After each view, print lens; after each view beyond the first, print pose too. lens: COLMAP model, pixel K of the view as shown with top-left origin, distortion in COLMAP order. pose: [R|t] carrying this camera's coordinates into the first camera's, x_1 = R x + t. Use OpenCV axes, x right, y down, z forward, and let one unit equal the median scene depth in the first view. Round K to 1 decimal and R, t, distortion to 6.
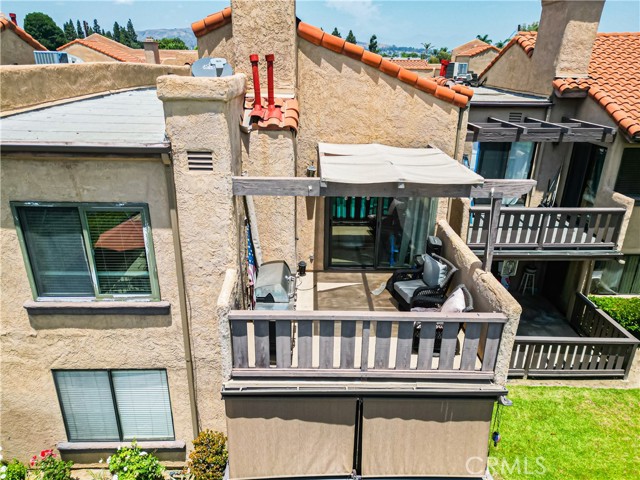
lens RADIAL K [[454.2, 0, 319.5], [0, 454.2, 246.0], [0, 0, 1]] dist [0.057450, -0.044592]
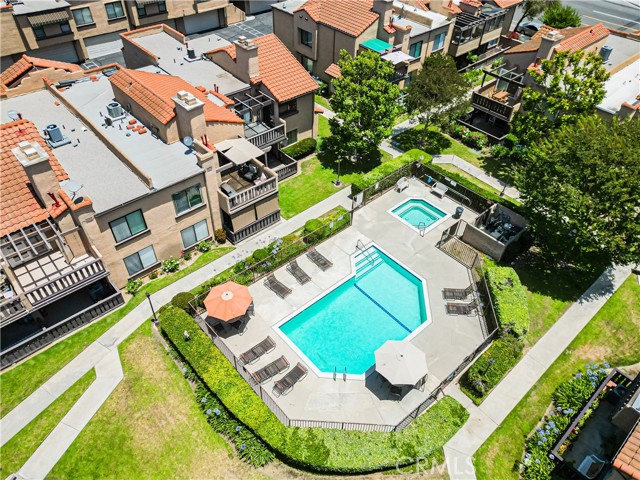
lens RADIAL K [[454.2, 0, 321.6], [0, 454.2, 247.6], [0, 0, 1]] dist [0.057450, -0.044592]
pose [[0.751320, -0.455515, 0.477519, -1.608079], [0.226498, 0.857616, 0.461730, -1.130329], [-0.619853, -0.238750, 0.747517, -2.667724]]
